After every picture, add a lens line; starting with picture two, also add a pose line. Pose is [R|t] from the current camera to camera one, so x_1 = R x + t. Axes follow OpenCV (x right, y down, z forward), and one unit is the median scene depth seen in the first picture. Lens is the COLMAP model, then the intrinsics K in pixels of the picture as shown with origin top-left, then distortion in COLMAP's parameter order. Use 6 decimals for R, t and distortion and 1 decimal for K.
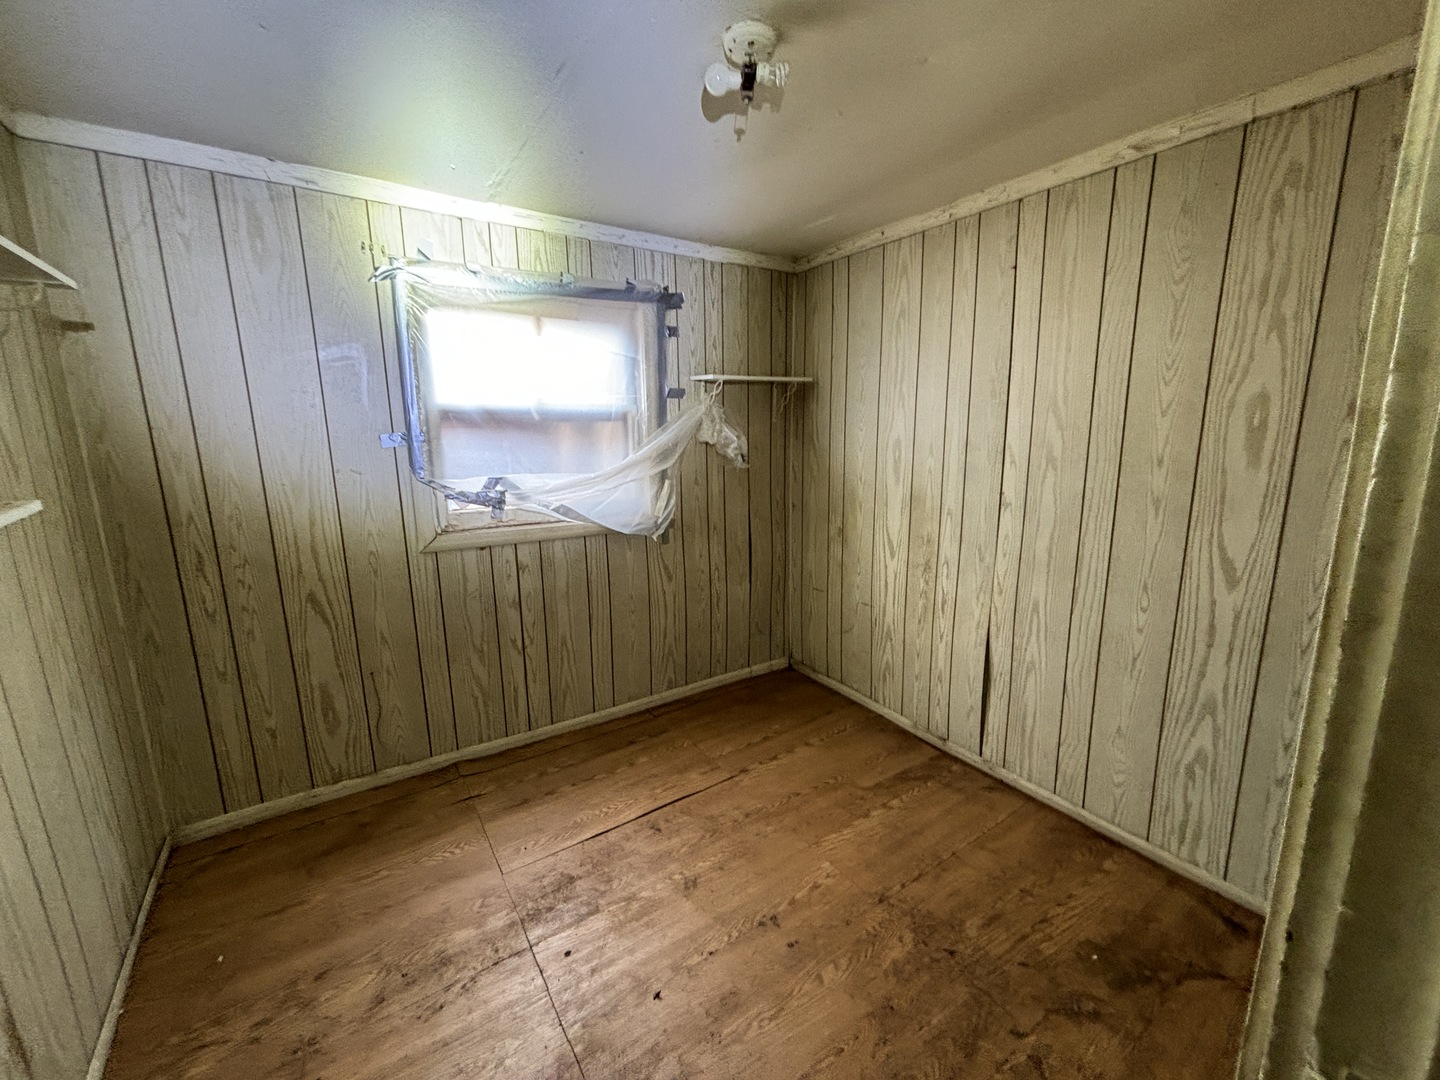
lens RADIAL K [[580.0, 0, 720.0], [0, 580.0, 540.0], [0, 0, 1]] dist [0.001186, 0.000236]
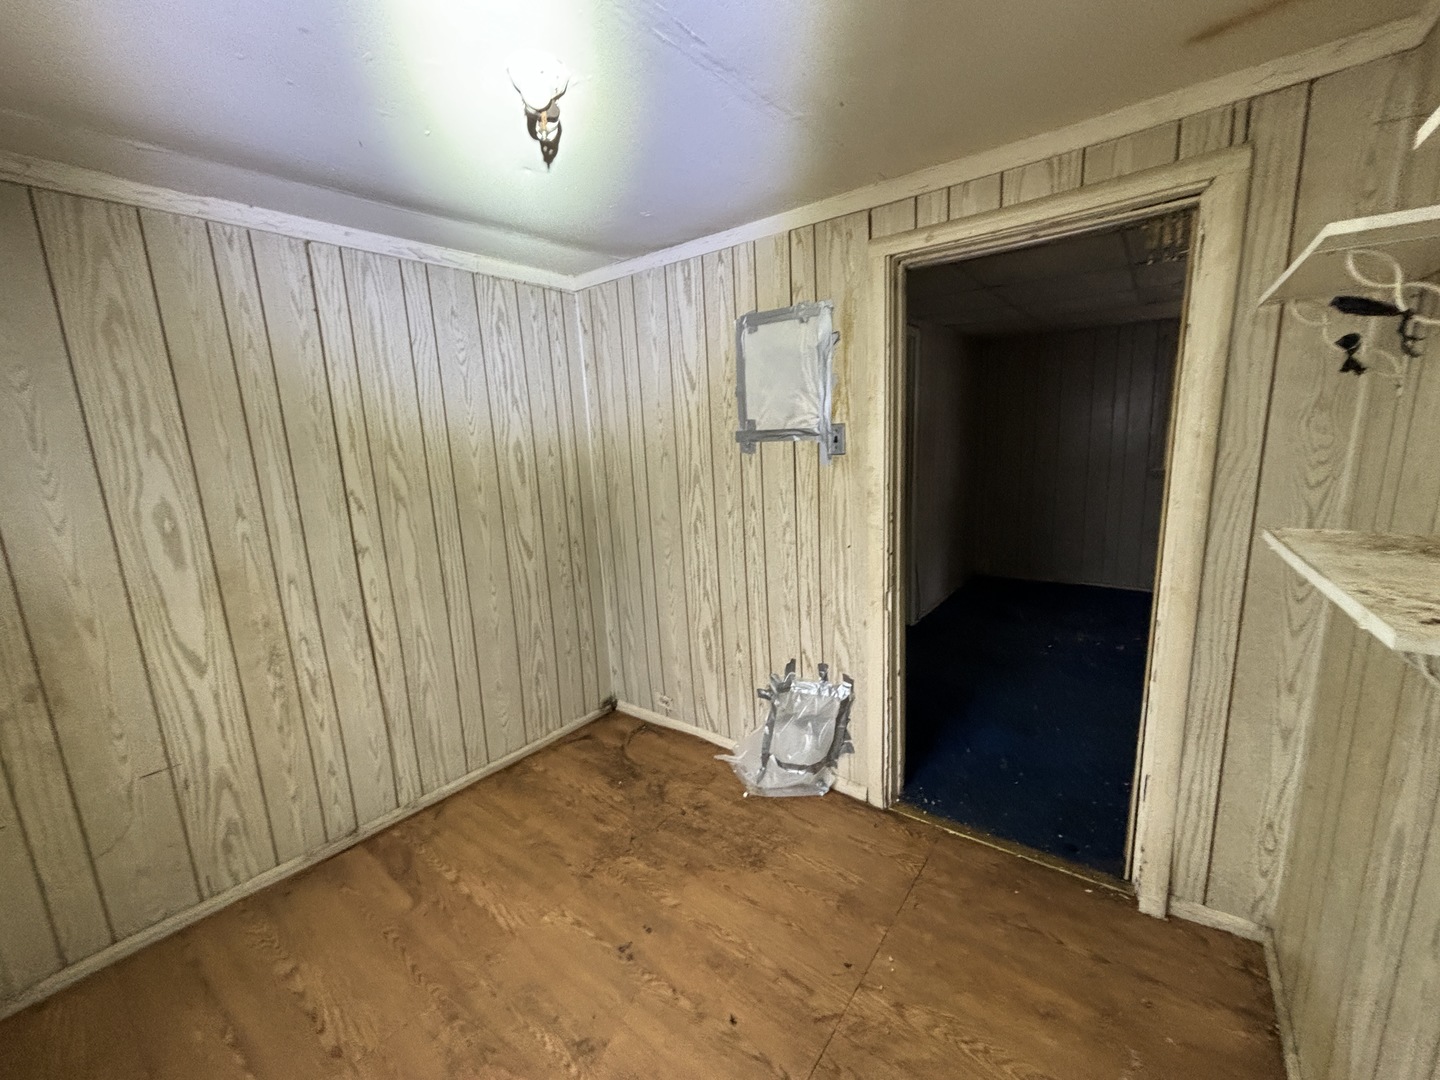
lens RADIAL K [[580.0, 0, 720.0], [0, 580.0, 540.0], [0, 0, 1]] dist [0.001186, 0.000236]
pose [[-0.307455, -0.154778, 0.938890, -0.614394], [0.225693, 0.946667, 0.229967, -0.168148], [-0.924410, 0.282605, -0.256125, 0.689609]]
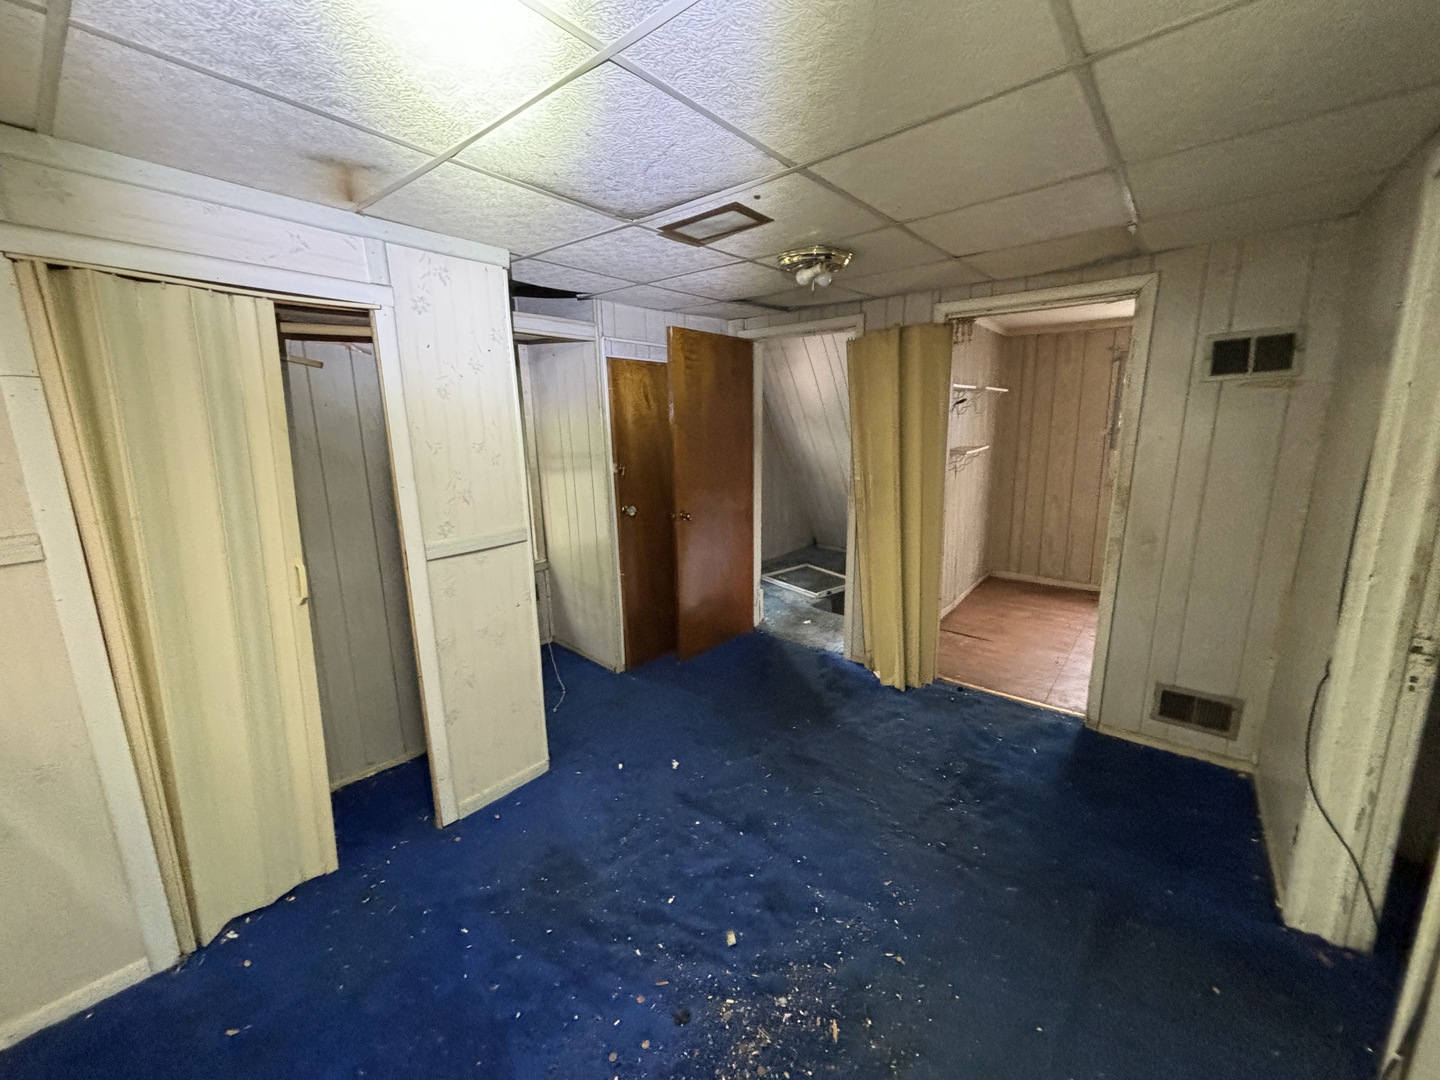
lens RADIAL K [[580.0, 0, 720.0], [0, 580.0, 540.0], [0, 0, 1]] dist [0.001186, 0.000236]
pose [[0.296430, 0.195304, -0.934872, 1.149242], [-0.175049, 0.973396, 0.147848, 0.158748], [0.938875, 0.119822, 0.322732, -1.047957]]
